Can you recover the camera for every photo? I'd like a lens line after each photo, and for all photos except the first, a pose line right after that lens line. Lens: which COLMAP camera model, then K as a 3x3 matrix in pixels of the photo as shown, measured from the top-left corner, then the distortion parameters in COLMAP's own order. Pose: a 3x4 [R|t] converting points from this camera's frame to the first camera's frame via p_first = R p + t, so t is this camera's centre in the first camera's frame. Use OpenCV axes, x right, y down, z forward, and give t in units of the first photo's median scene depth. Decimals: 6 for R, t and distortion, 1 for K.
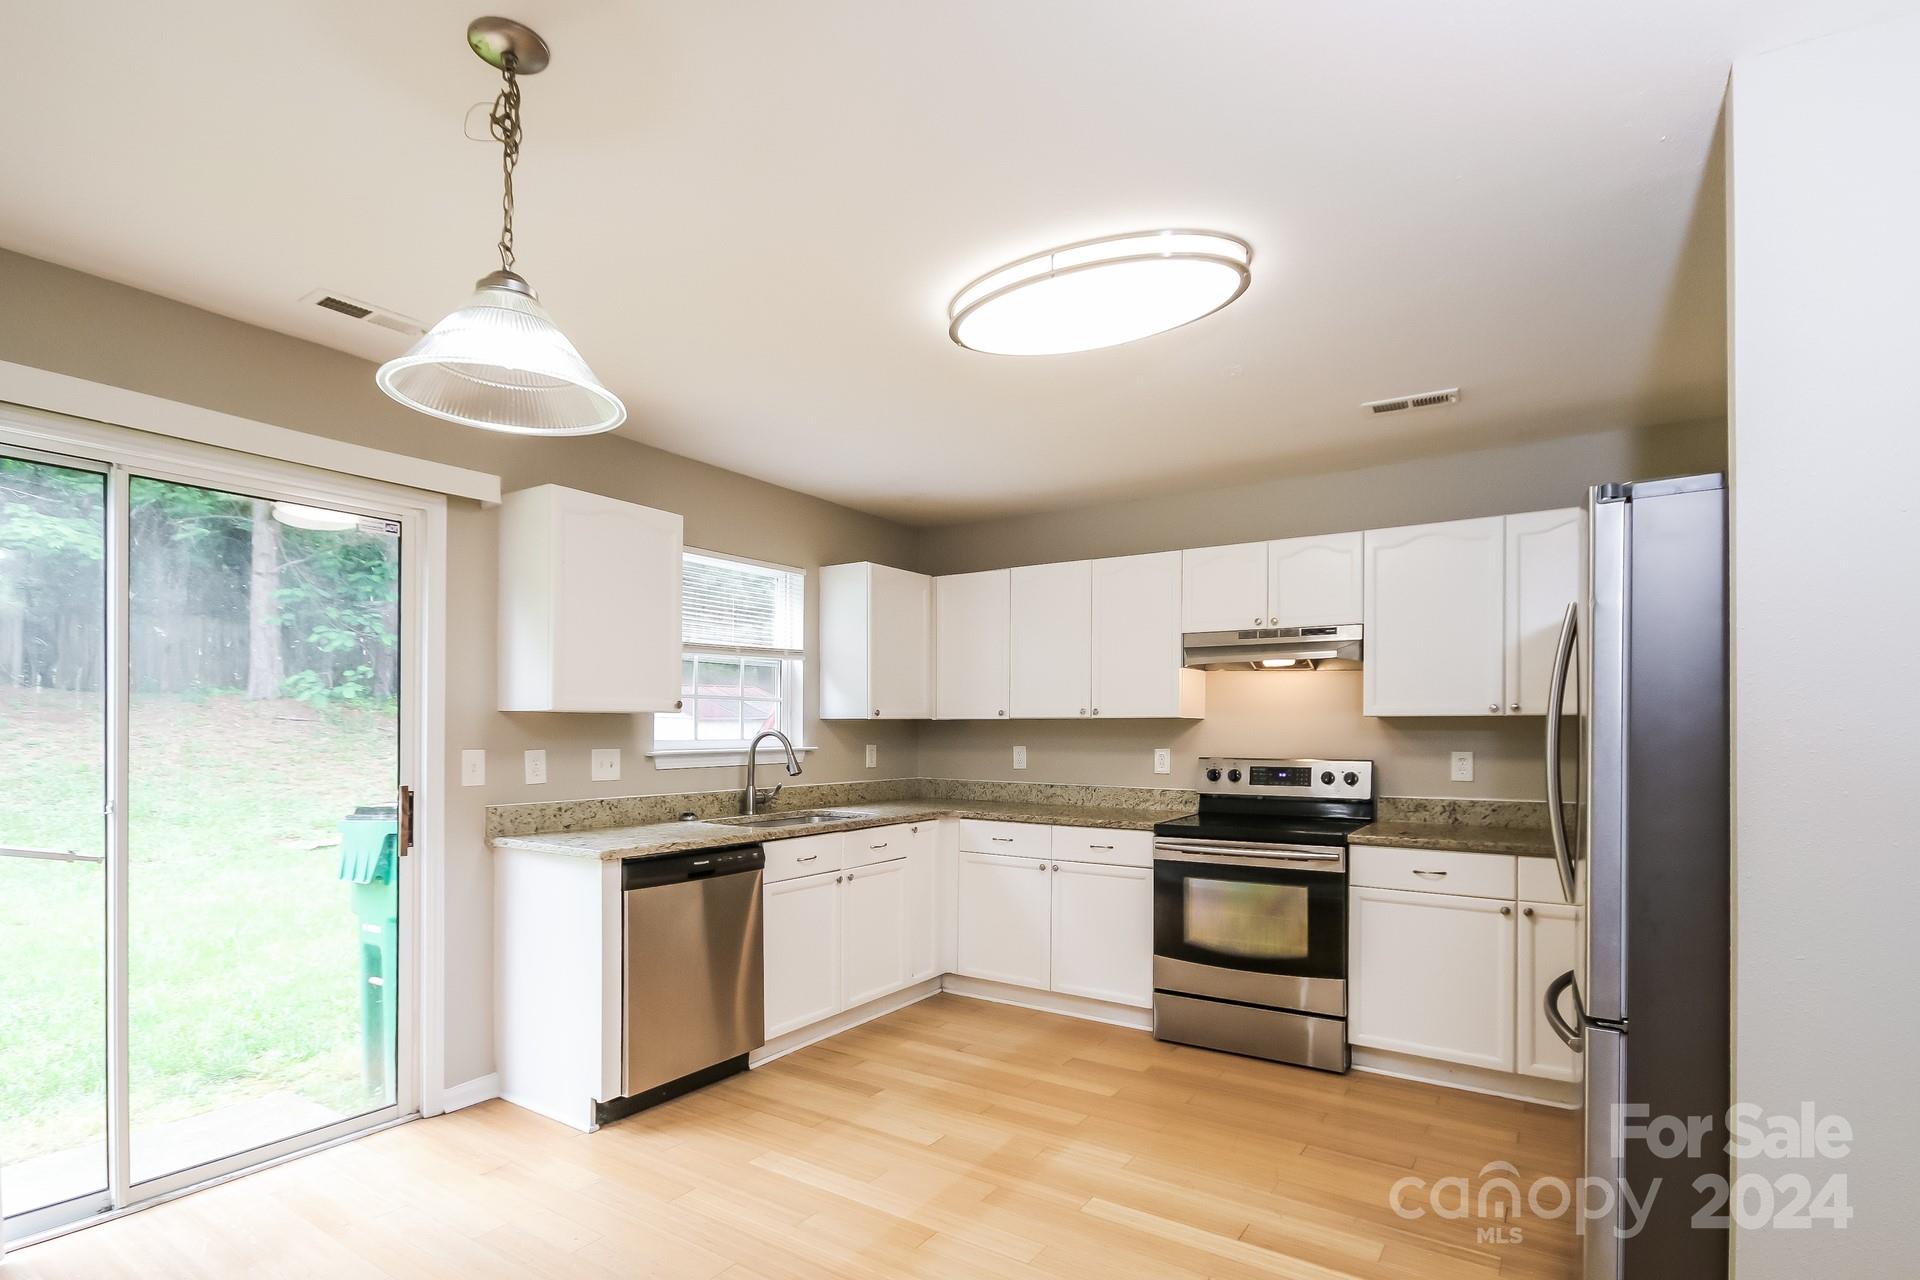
lens RADIAL K [[930.8, 0, 956.7], [0, 930.8, 719.4], [0, 0, 1]] dist [-0.000829, -0.000178]
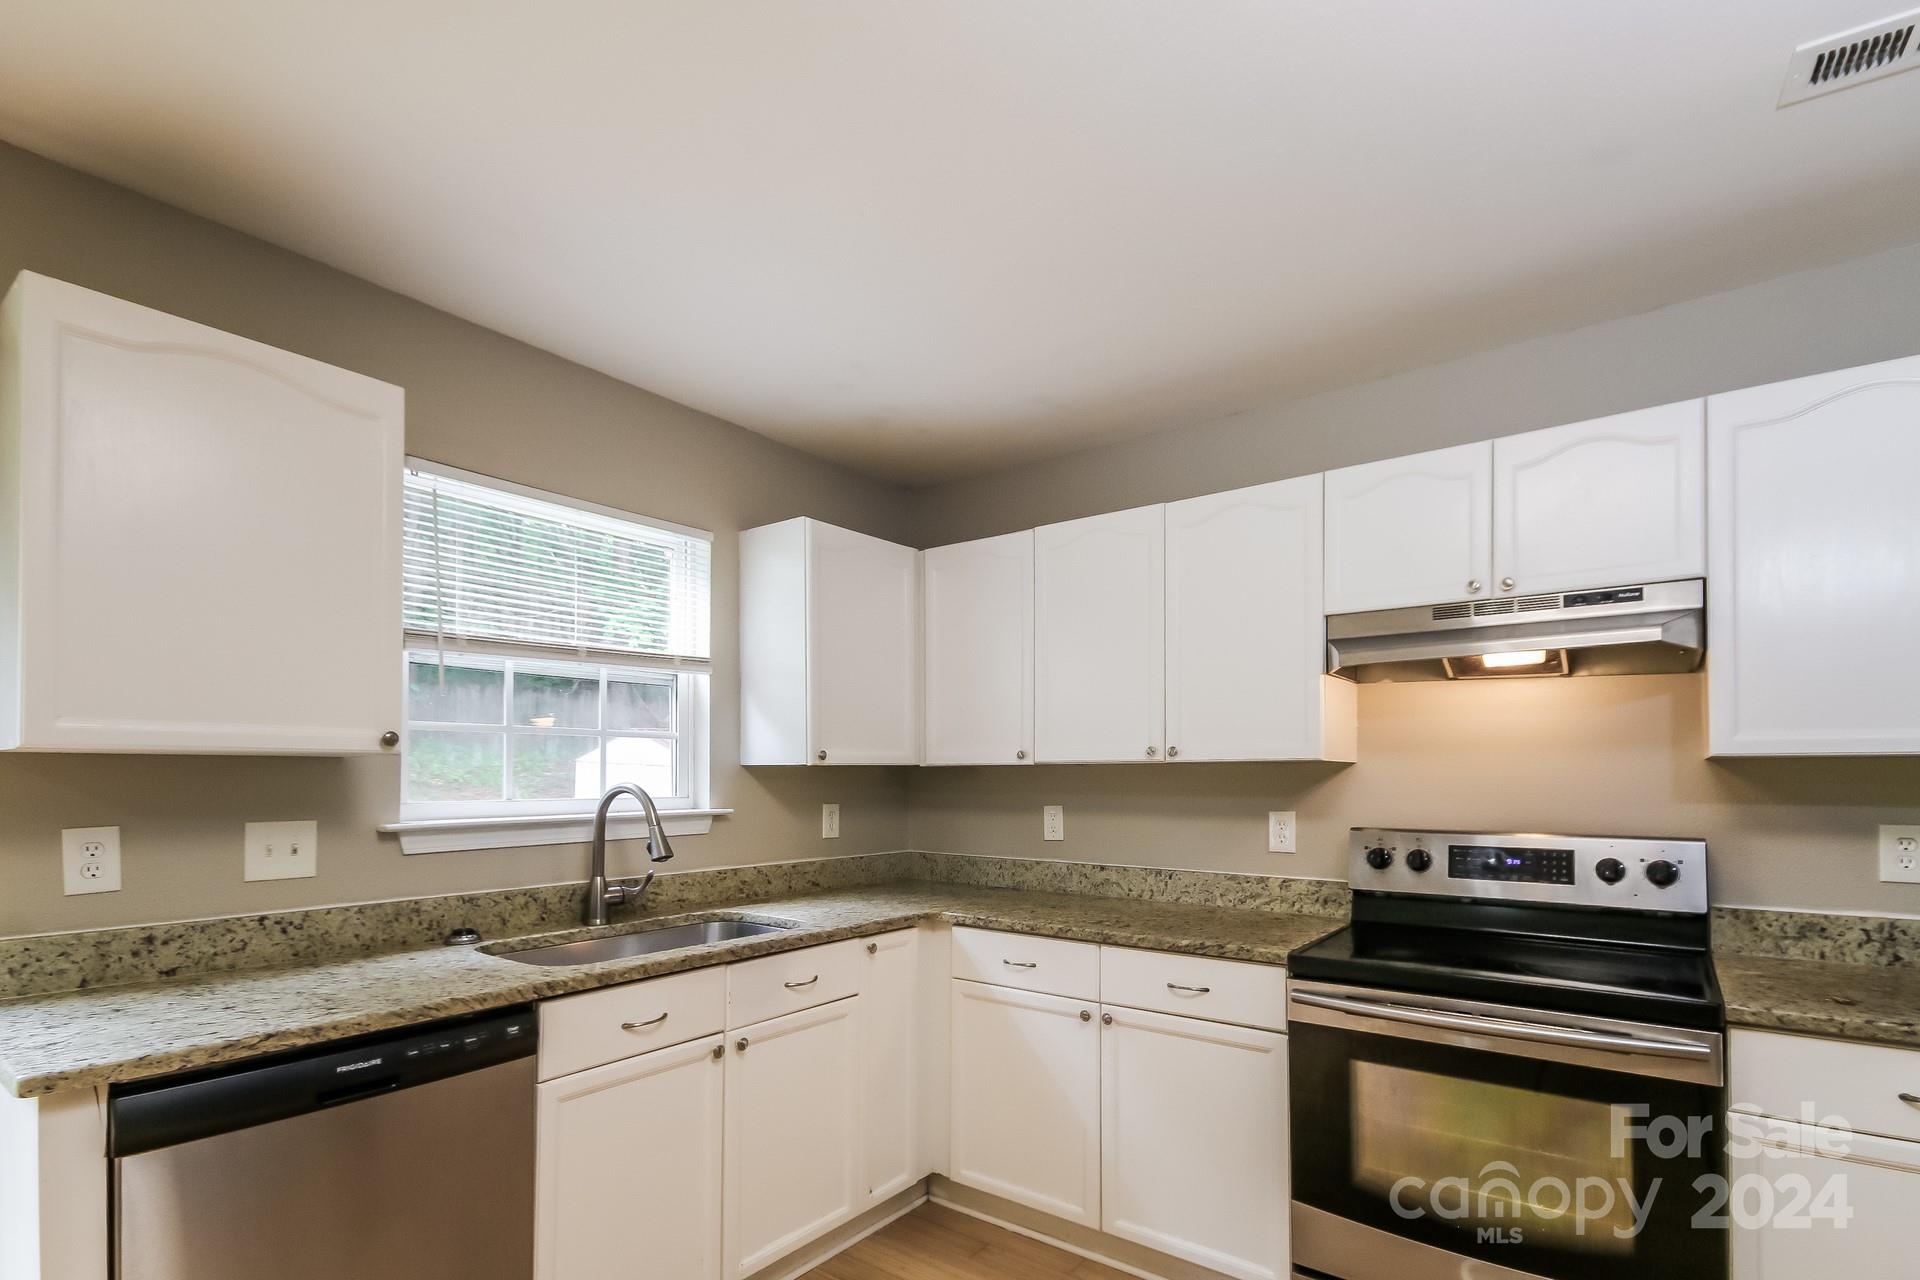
lens RADIAL K [[920.0, 0, 967.7], [0, 920.0, 738.8], [0, 0, 1]] dist [0.041210, 0.000025]
pose [[0.998501, -0.005009, -0.054508, 0.050530], [0.003333, 0.999520, -0.030790, 0.001421], [0.054636, 0.030562, 0.998039, 0.405445]]
